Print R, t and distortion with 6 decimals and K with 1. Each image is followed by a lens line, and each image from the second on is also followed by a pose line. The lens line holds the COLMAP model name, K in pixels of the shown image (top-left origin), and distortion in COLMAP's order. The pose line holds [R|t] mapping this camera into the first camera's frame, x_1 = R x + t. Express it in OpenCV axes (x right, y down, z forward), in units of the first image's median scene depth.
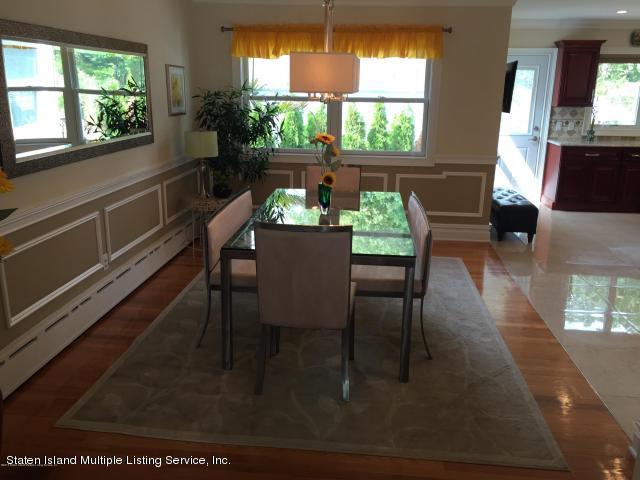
lens RADIAL K [[551.4, 0, 322.8], [0, 551.4, 238.0], [0, 0, 1]] dist [0.056822, -0.023923]
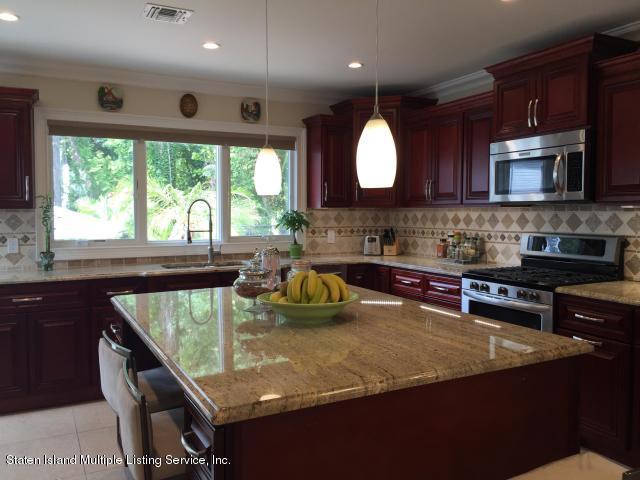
lens RADIAL K [[551.4, 0, 322.1], [0, 551.4, 238.1], [0, 0, 1]] dist [0.056822, -0.023923]
pose [[0.837047, -0.045794, 0.545212, 0.403926], [0.161411, 0.972809, -0.166101, -0.070789], [-0.522780, 0.227038, 0.821678, 0.405524]]
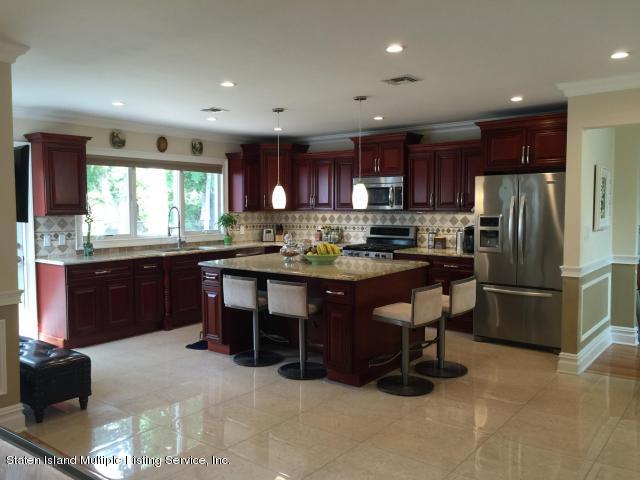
lens RADIAL K [[551.4, 0, 319.1], [0, 551.4, 241.4], [0, 0, 1]] dist [0.056822, -0.023923]
pose [[0.534450, -0.074047, 0.841950, -0.022903], [0.237615, 0.969142, -0.065600, -0.060924], [-0.811112, 0.235119, 0.535553, 0.288344]]
